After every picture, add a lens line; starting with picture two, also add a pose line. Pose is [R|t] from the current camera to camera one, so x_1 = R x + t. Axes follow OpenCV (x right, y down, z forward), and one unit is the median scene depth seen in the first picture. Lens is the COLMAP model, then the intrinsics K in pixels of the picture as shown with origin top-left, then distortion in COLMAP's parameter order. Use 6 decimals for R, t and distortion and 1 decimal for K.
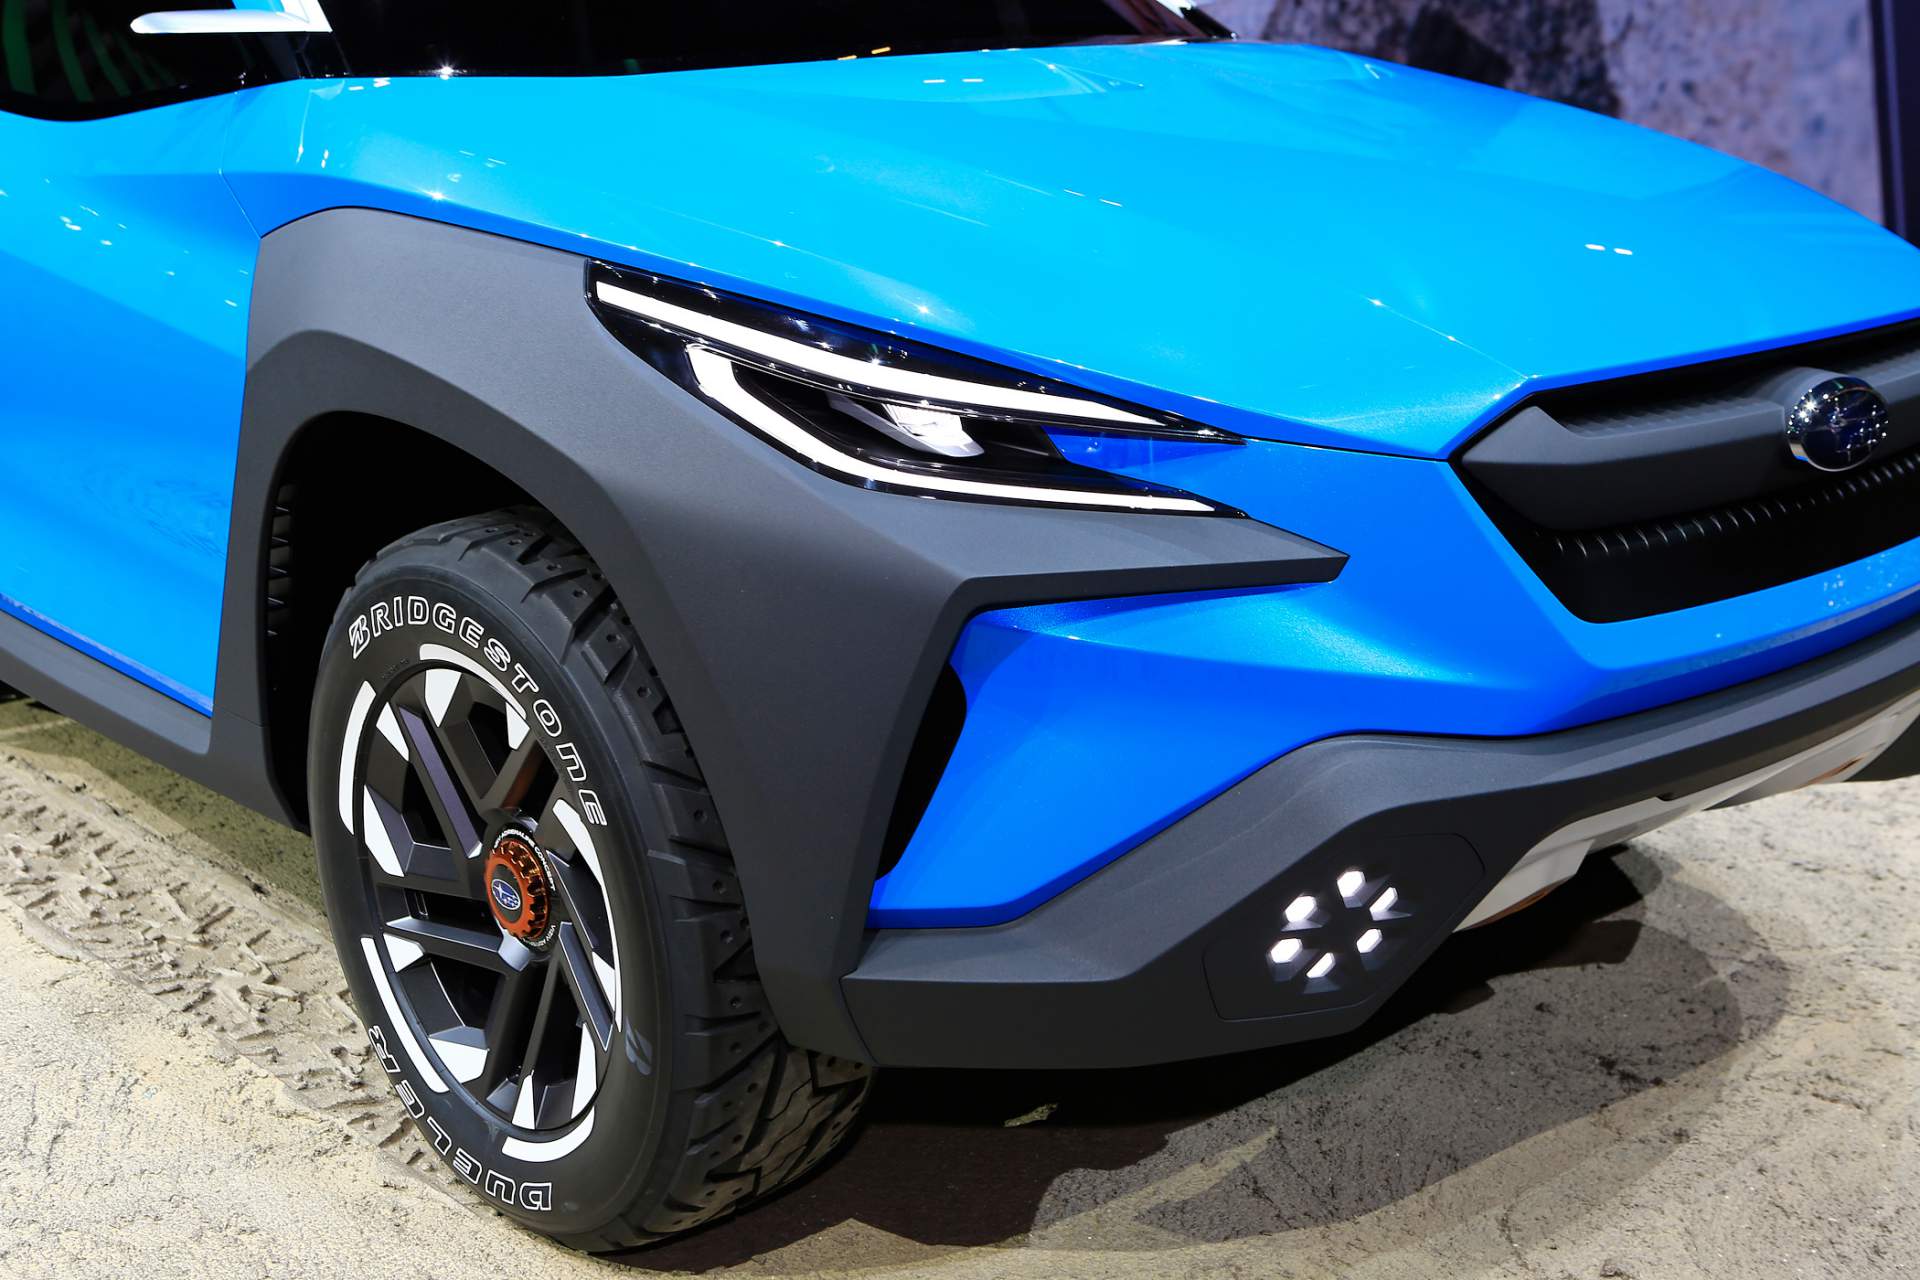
lens RADIAL K [[2511.3, 0, 960.0], [0, 2511.3, 640.0], [0, 0, 1]] dist [-0.007808, 0.051934]
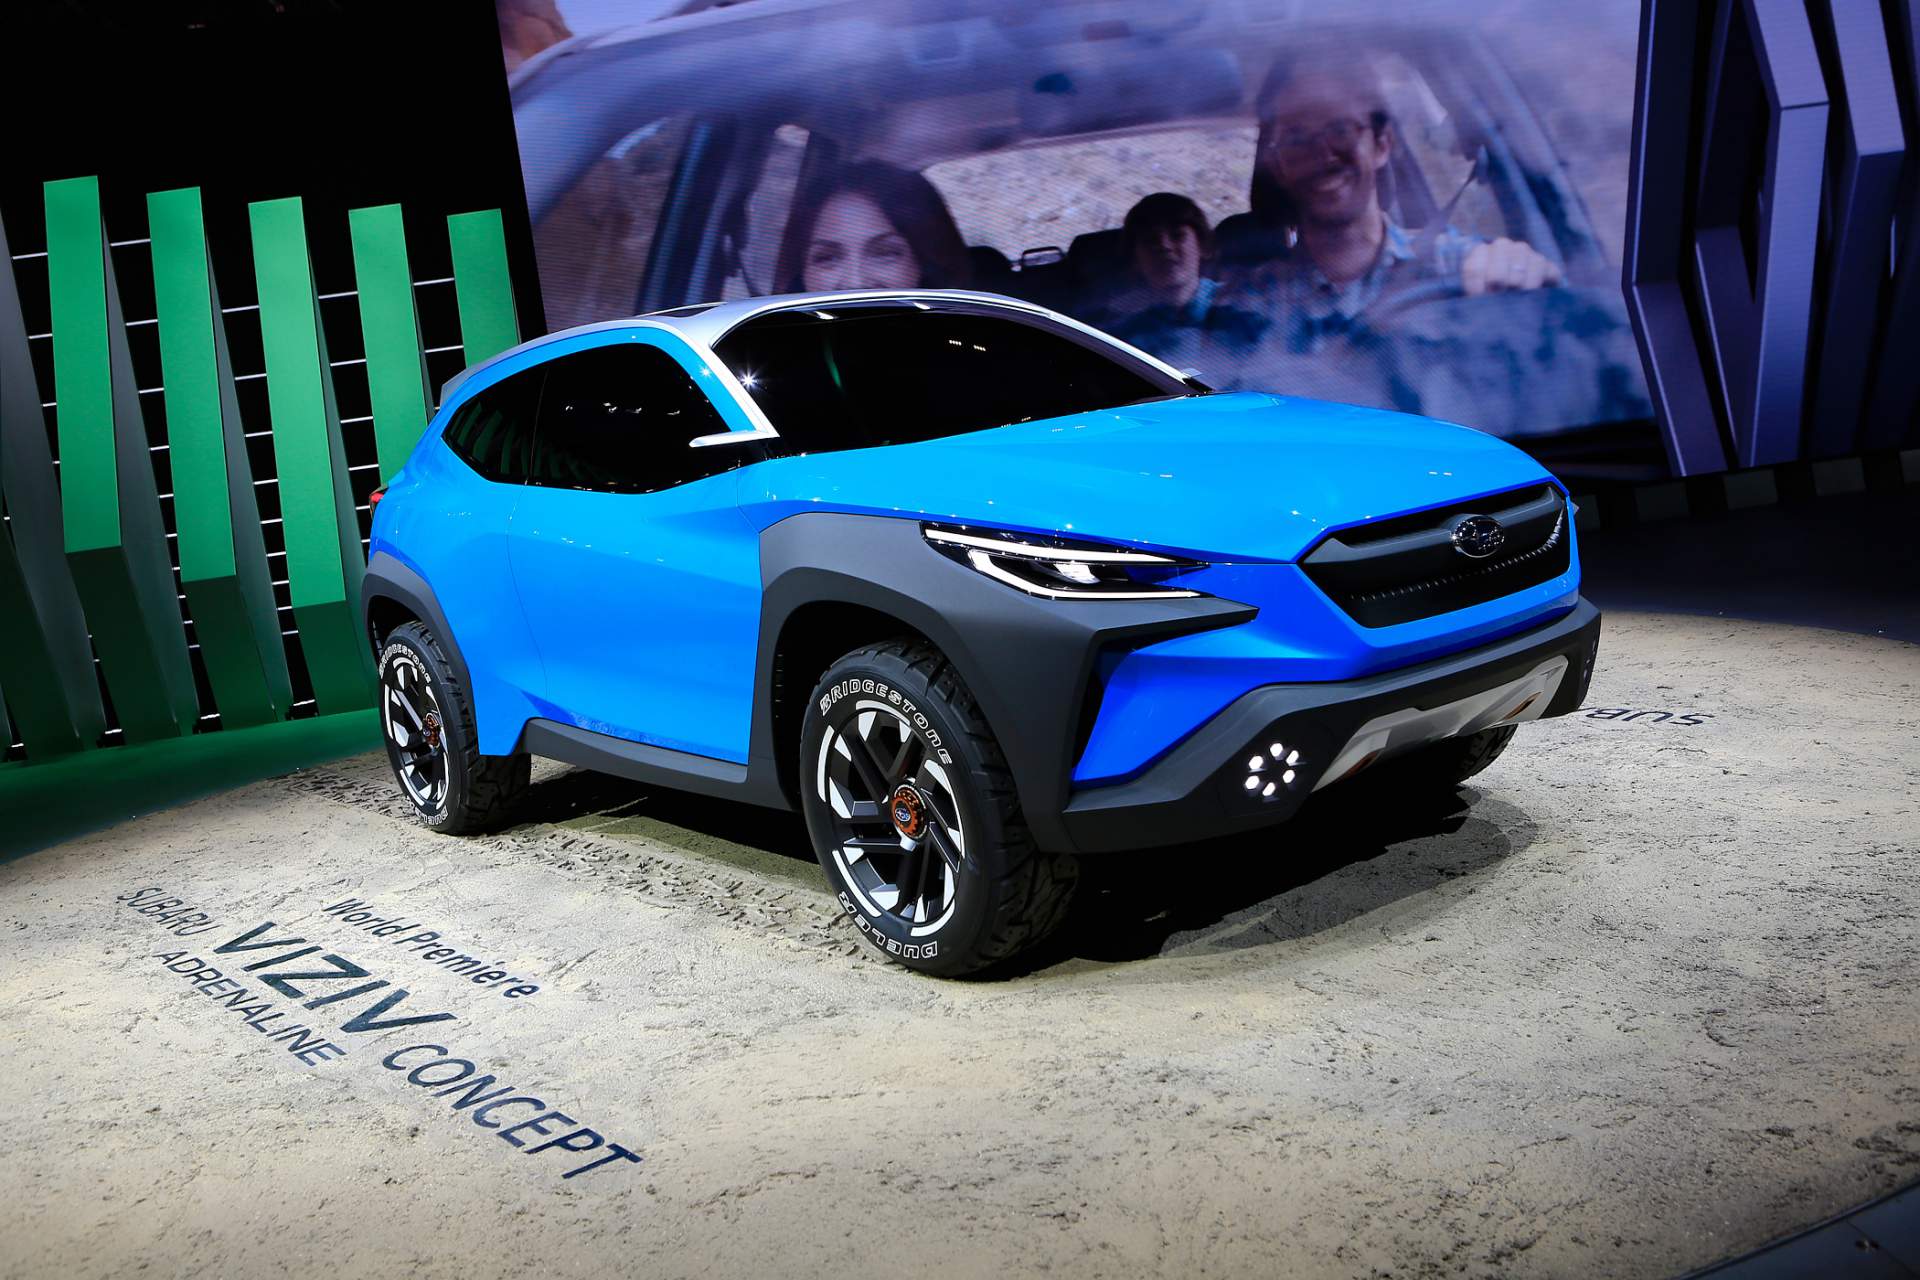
lens RADIAL K [[1854.0, 0, 935.7], [0, 1854.0, 642.6], [0, 0, 1]] dist [-0.092631, 0.125332]
pose [[0.991661, -0.098306, -0.083329, -0.003675], [0.088885, 0.989939, -0.110089, 0.135292], [0.093313, 0.101764, 0.990422, -0.616471]]
